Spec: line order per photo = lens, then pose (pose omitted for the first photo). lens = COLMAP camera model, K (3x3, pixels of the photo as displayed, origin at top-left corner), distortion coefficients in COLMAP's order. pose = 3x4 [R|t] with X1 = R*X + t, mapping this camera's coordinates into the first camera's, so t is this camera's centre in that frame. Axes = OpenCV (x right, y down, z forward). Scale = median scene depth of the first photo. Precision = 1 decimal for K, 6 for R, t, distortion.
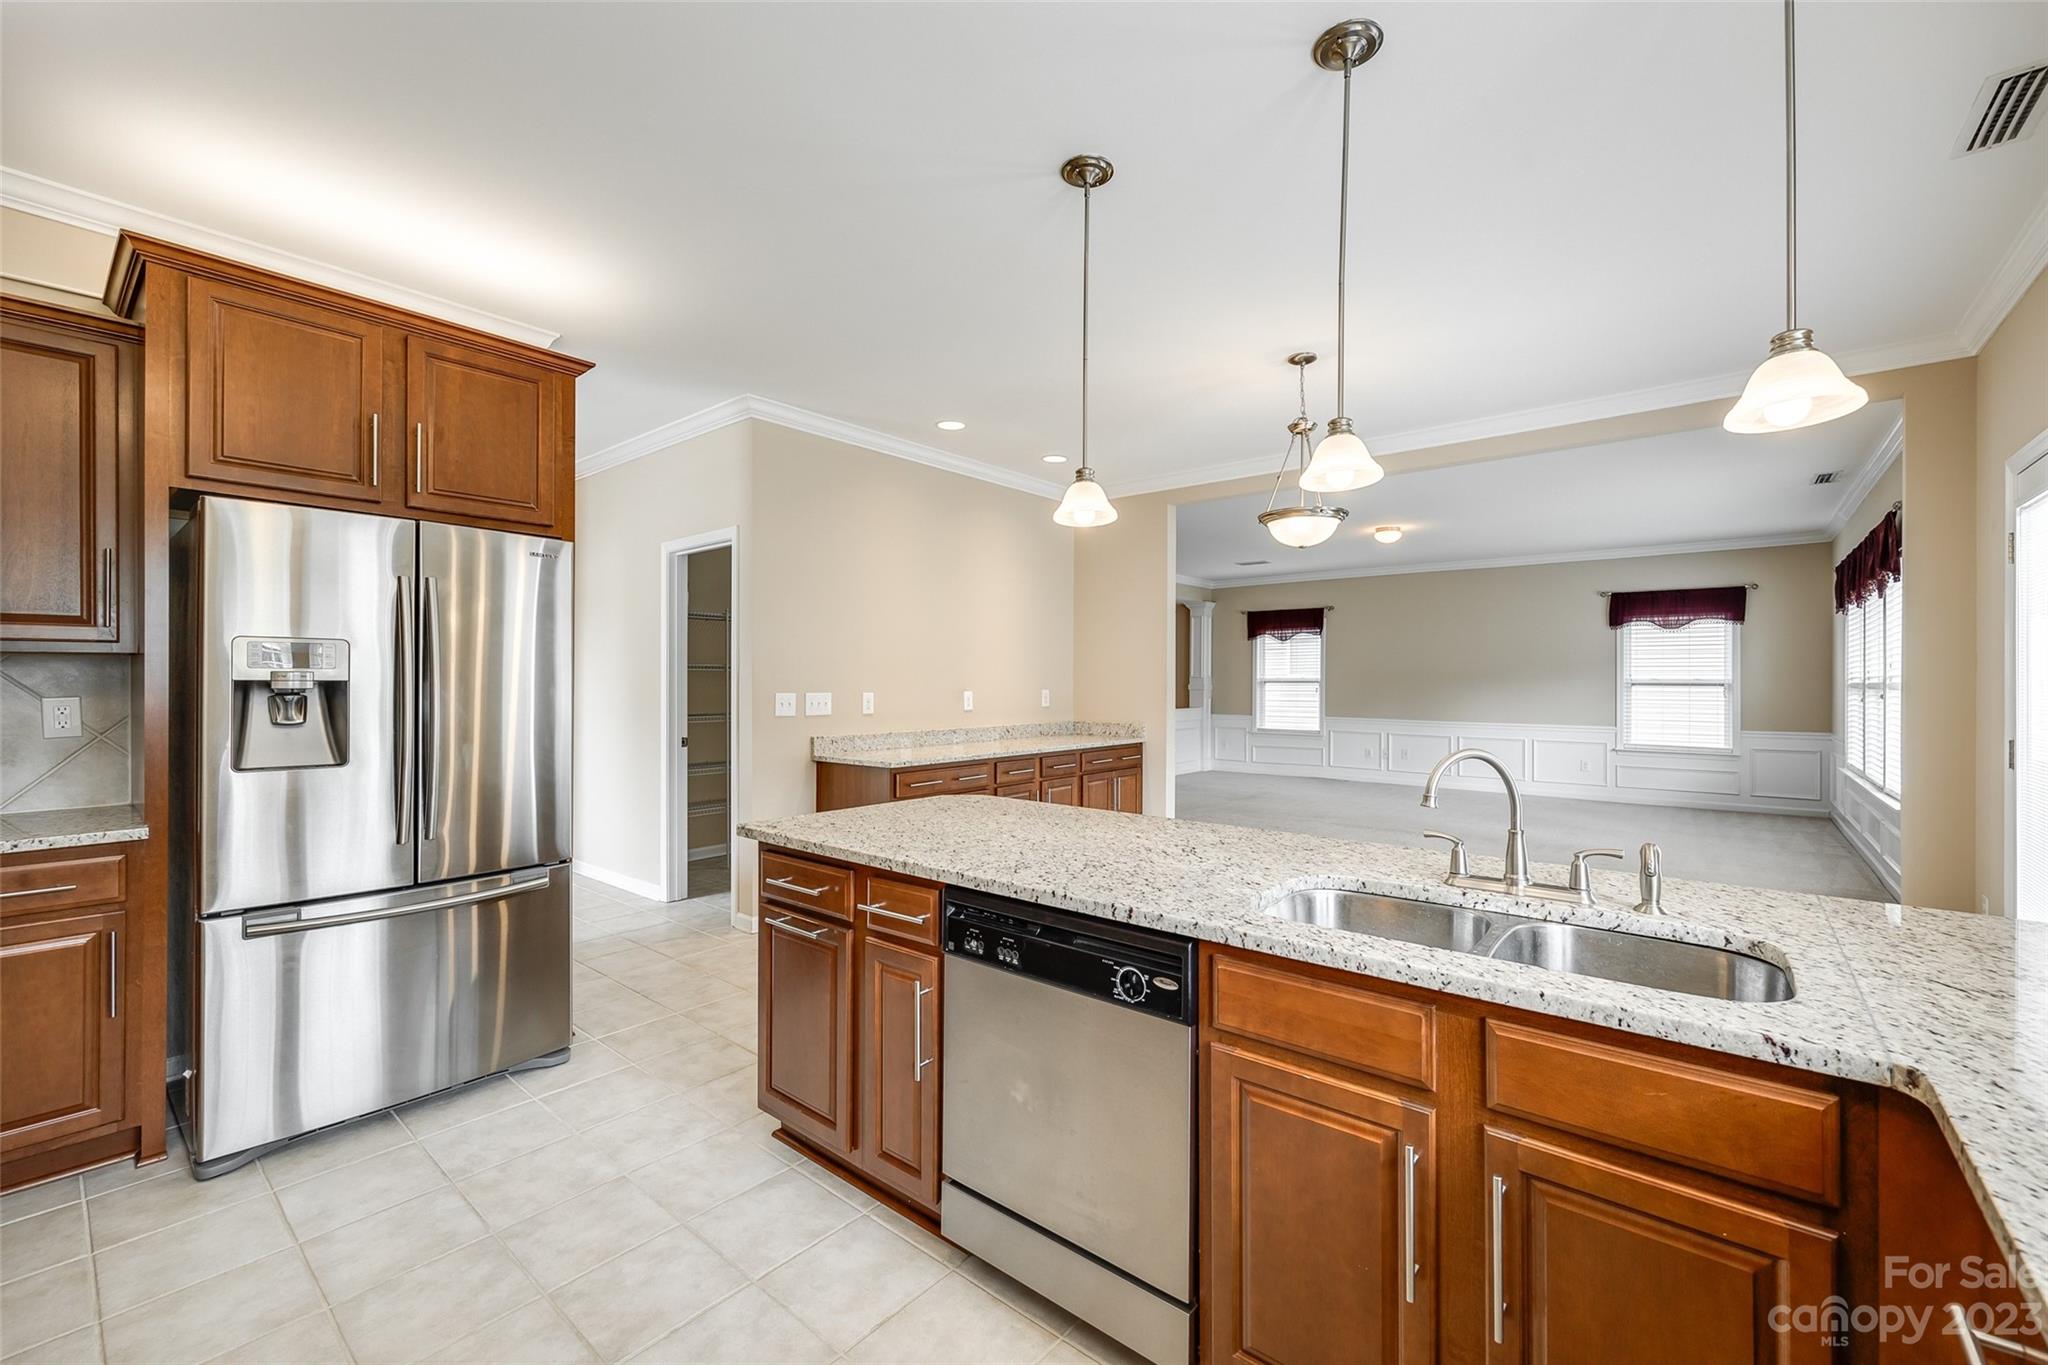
lens RADIAL K [[831.6, 0, 1043.5], [0, 831.6, 677.8], [0, 0, 1]] dist [-0.001903, 0.000199]
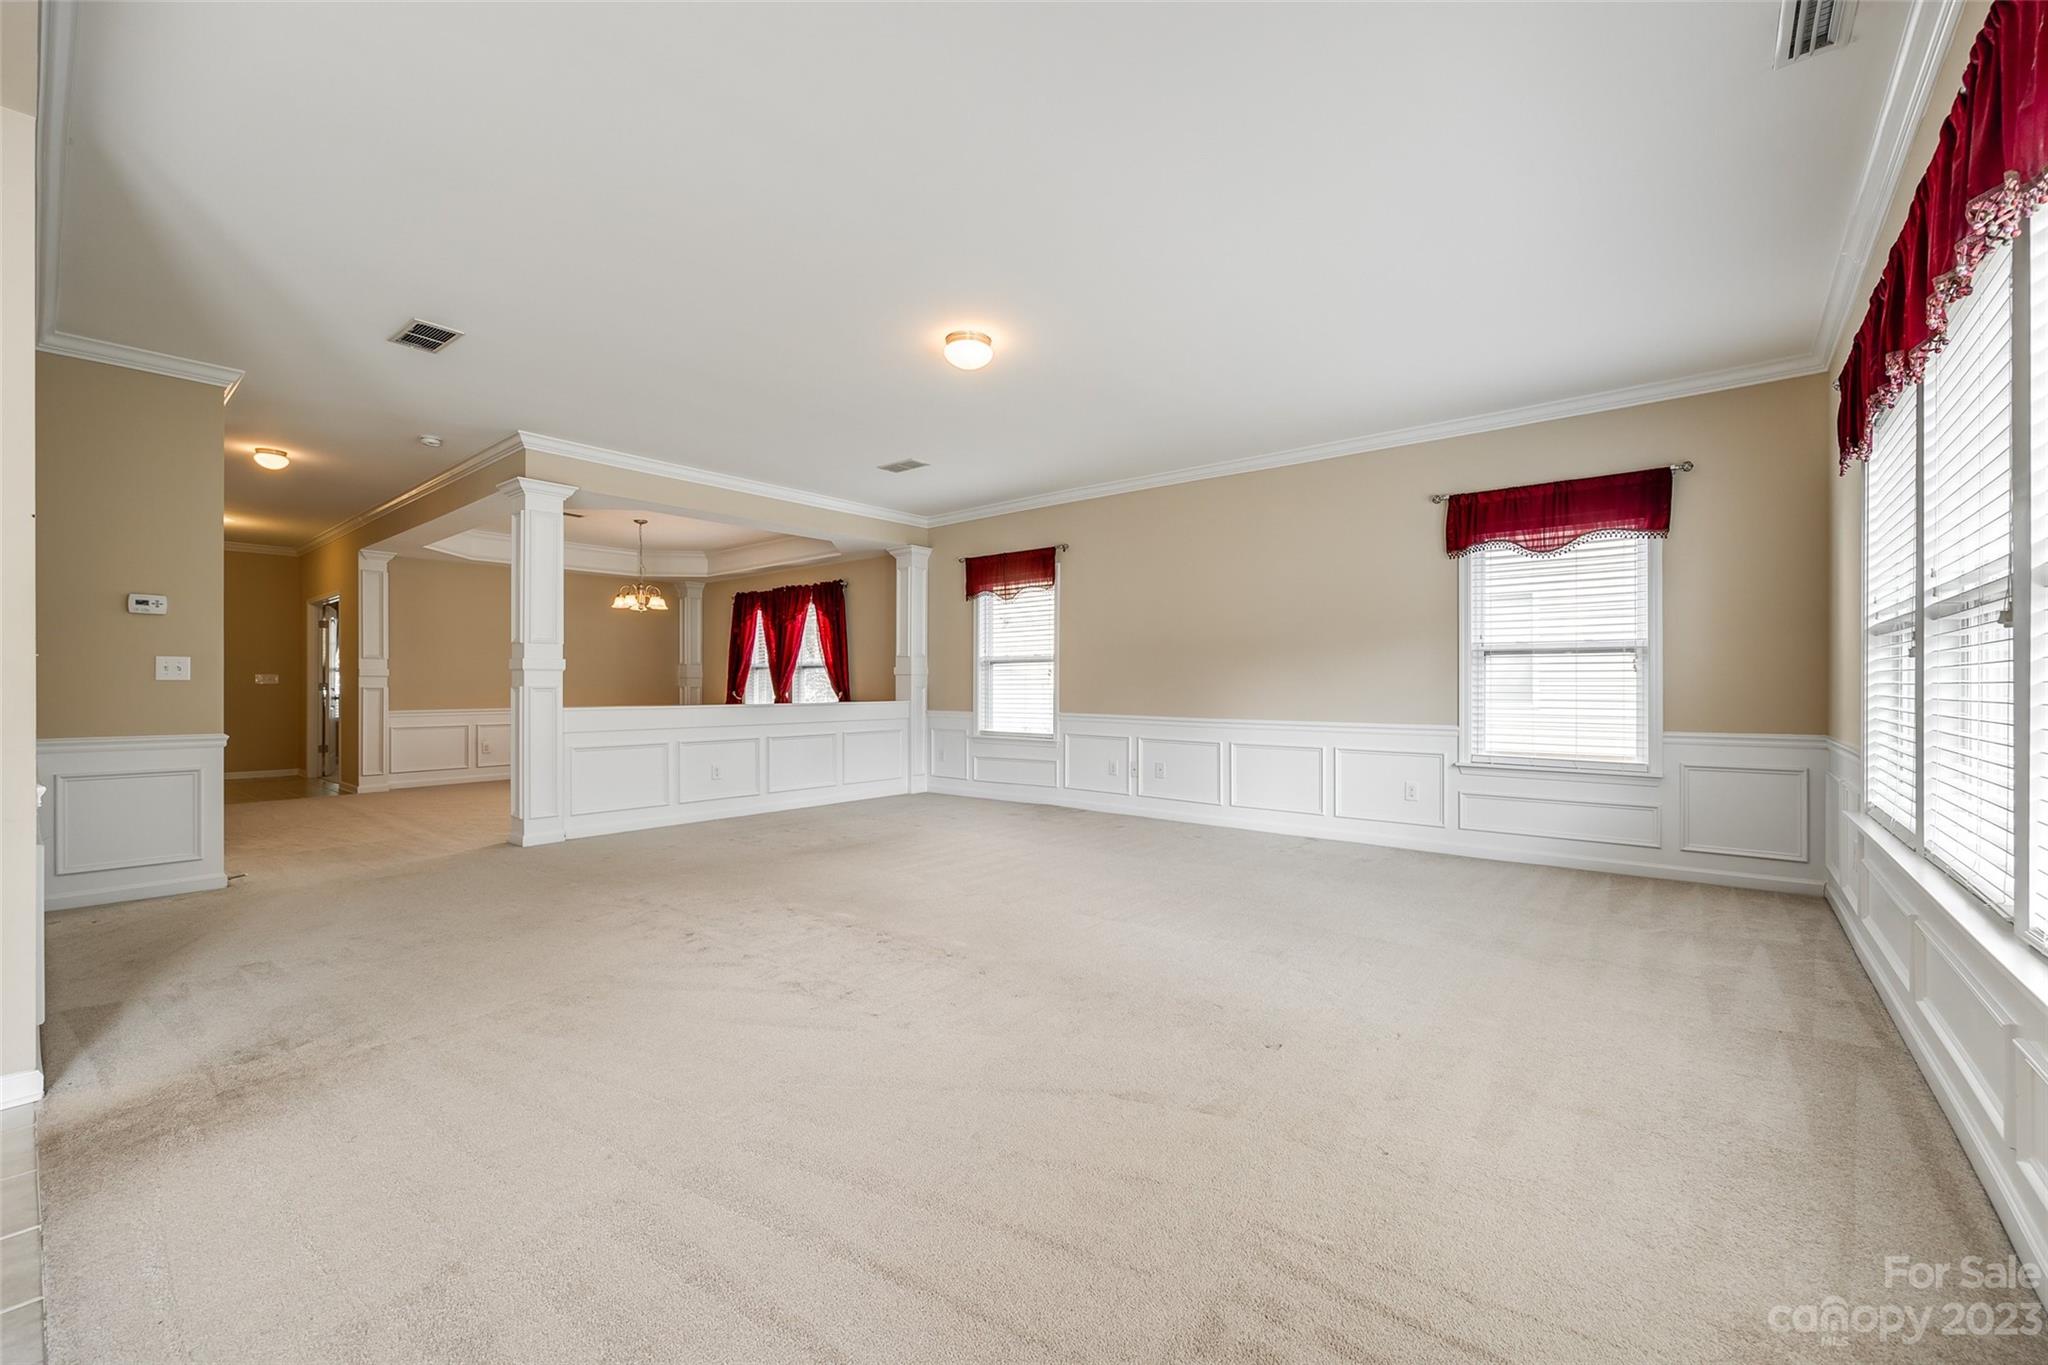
lens RADIAL K [[802.2, 0, 1070.1], [0, 802.2, 687.3], [0, 0, 1]] dist [-0.000620, -0.000010]
pose [[0.999953, -0.001860, 0.009489, 0.419317], [0.001820, 0.999990, 0.004187, 0.029555], [-0.009497, -0.004170, 0.999946, 0.448694]]
